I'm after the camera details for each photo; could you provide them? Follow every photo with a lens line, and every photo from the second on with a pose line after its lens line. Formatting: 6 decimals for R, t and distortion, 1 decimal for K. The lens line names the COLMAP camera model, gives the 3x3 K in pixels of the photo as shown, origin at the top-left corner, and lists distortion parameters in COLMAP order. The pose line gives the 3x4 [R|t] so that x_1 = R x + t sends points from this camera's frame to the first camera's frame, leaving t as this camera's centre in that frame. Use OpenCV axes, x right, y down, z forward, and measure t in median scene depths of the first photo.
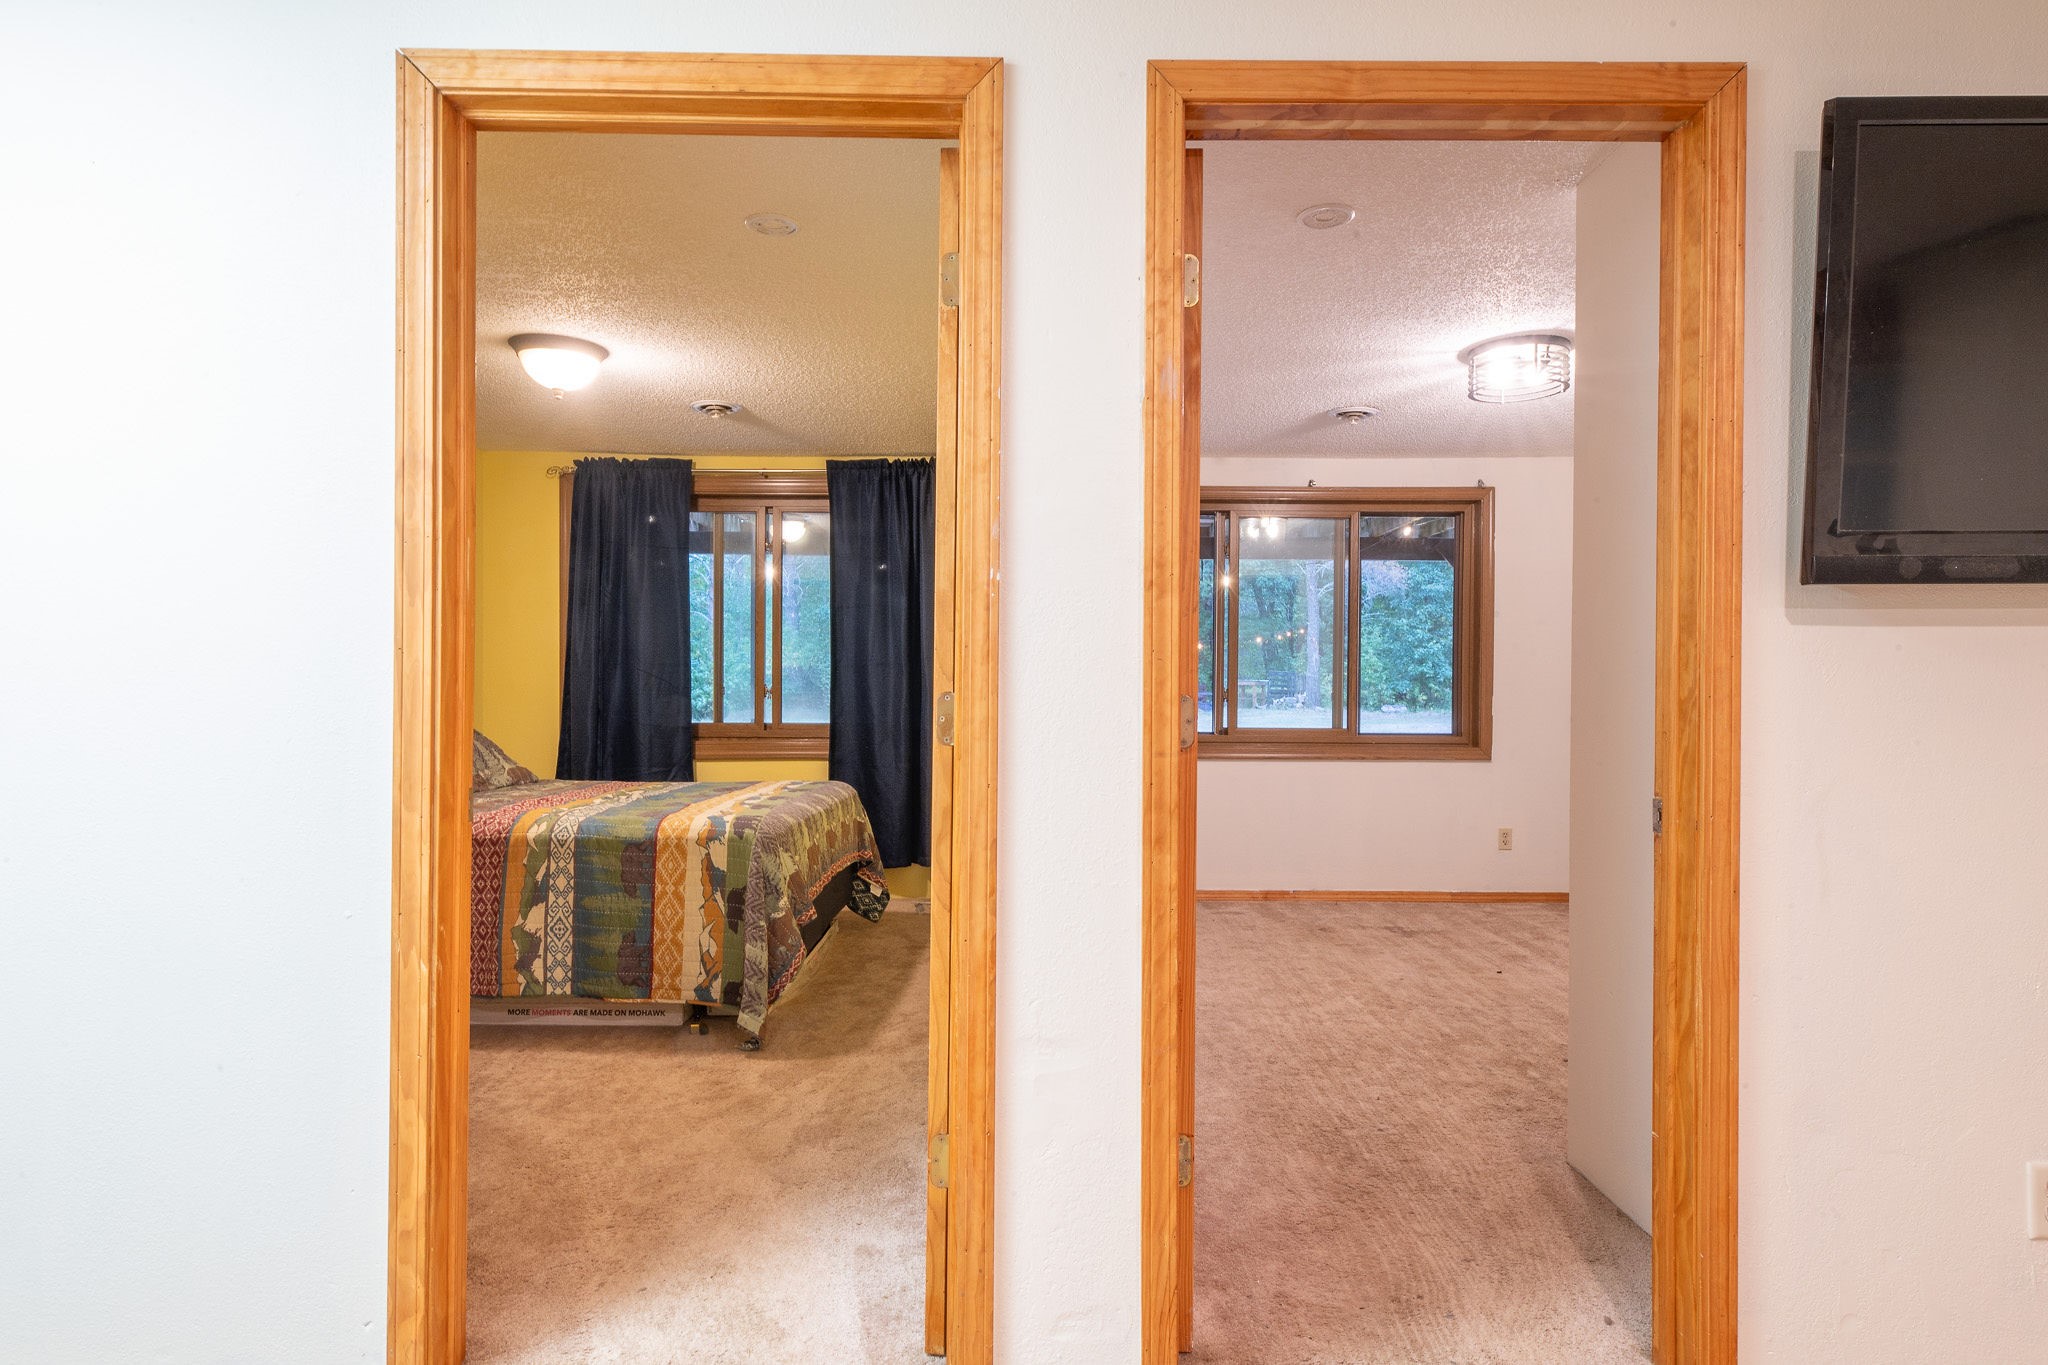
lens RADIAL K [[1136.6, 0, 1026.0], [0, 1136.6, 695.2], [0, 0, 1]] dist [0.005807, -0.000283]
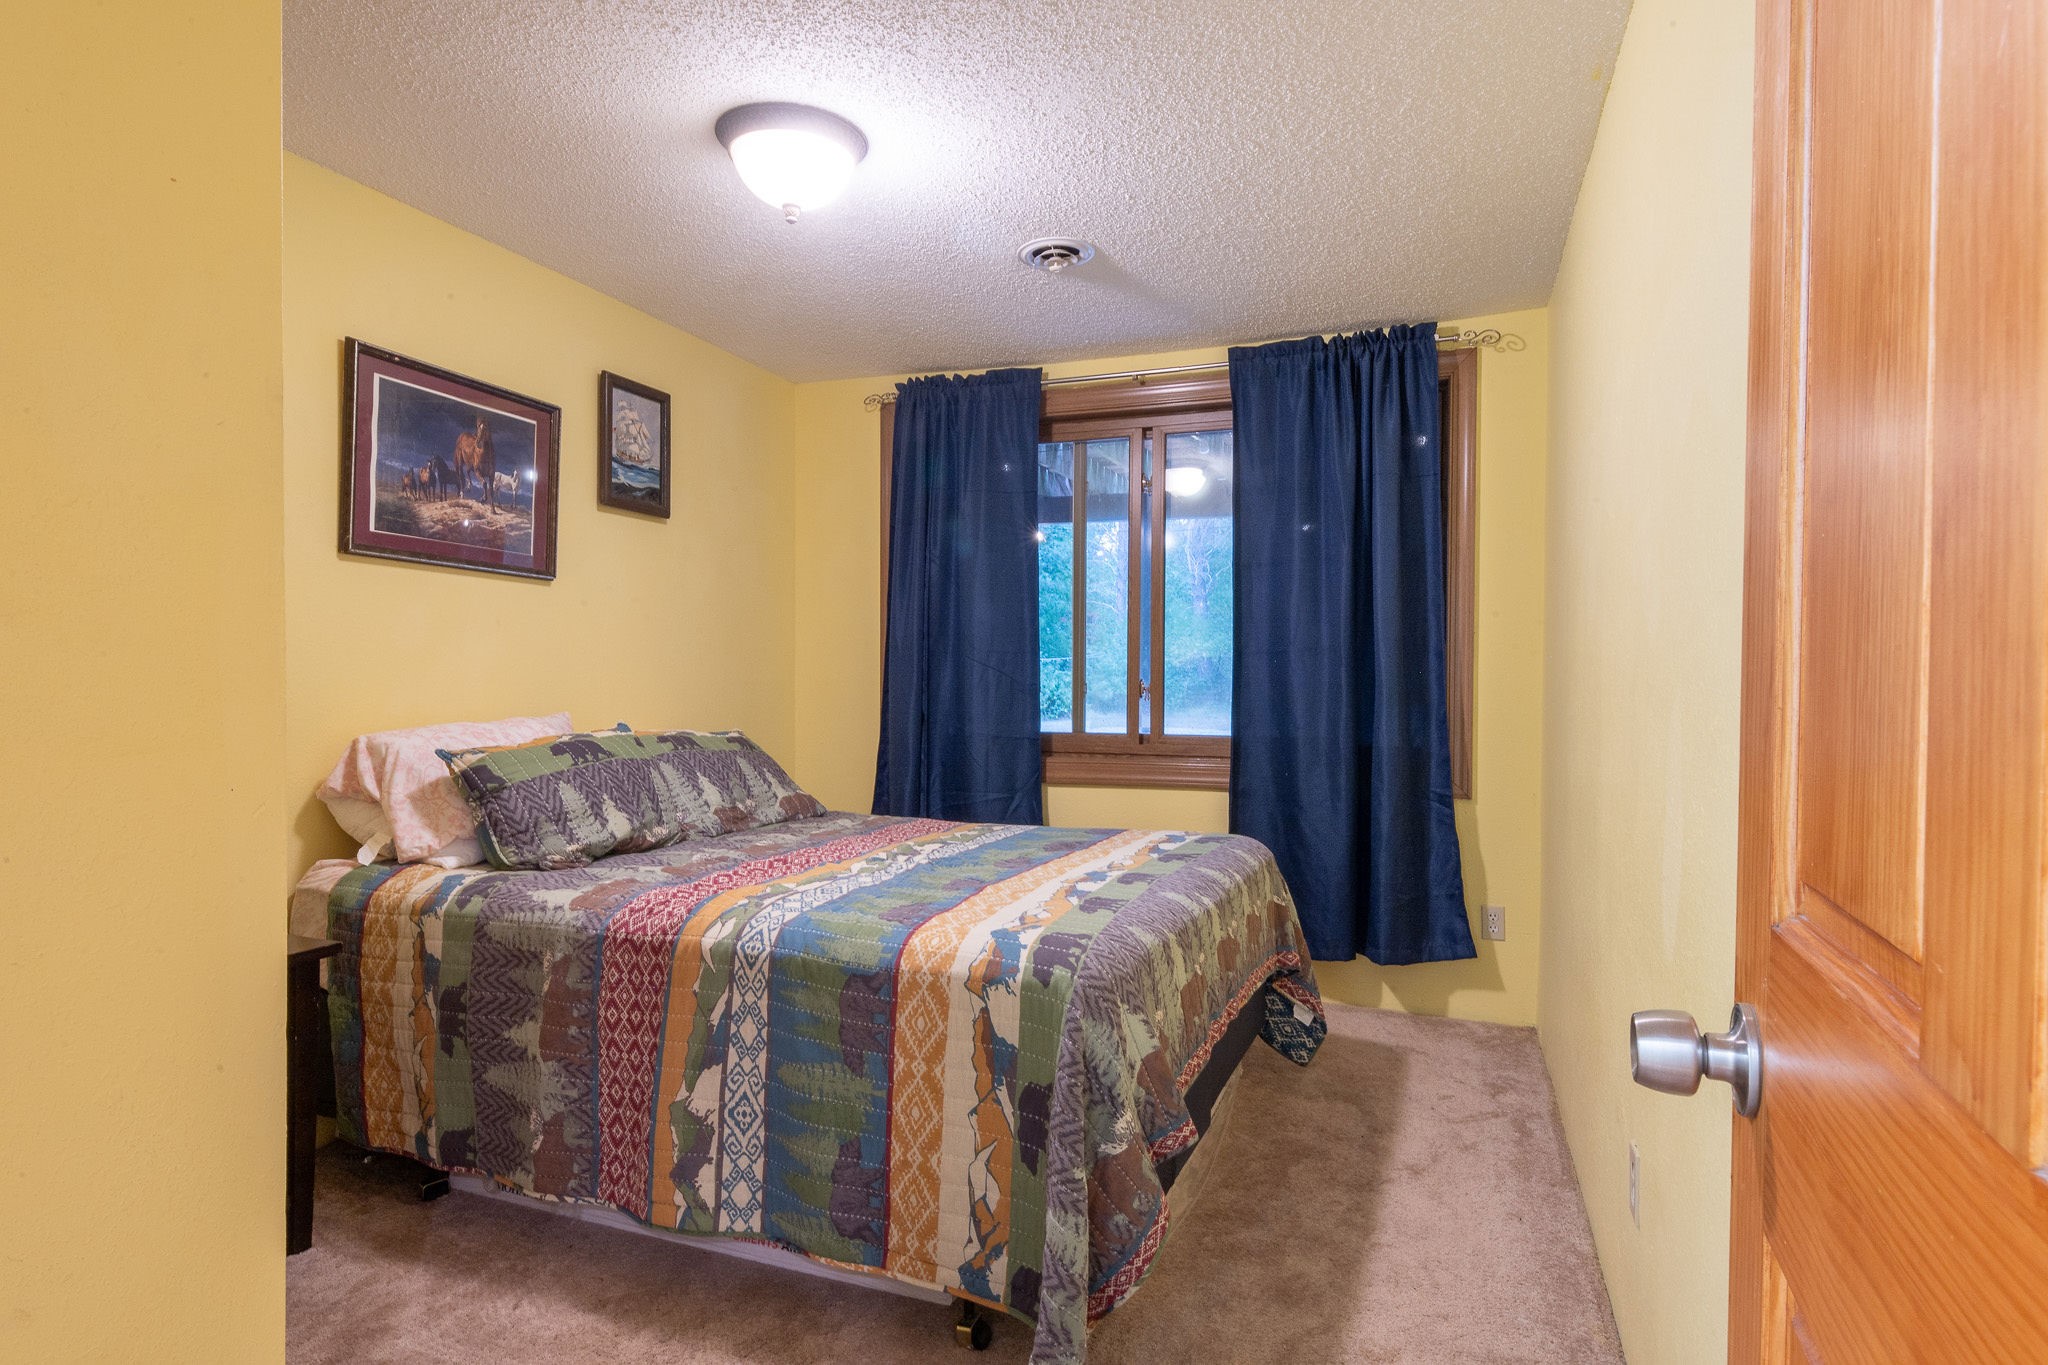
lens RADIAL K [[1136.6, 0, 1022.8], [0, 1136.6, 690.0], [0, 0, 1]] dist [0.005807, -0.000283]
pose [[0.935718, 0.004131, -0.352724, -0.070049], [-0.003645, 0.999991, 0.002042, -0.006360], [0.352730, -0.000625, 0.935725, 0.449132]]
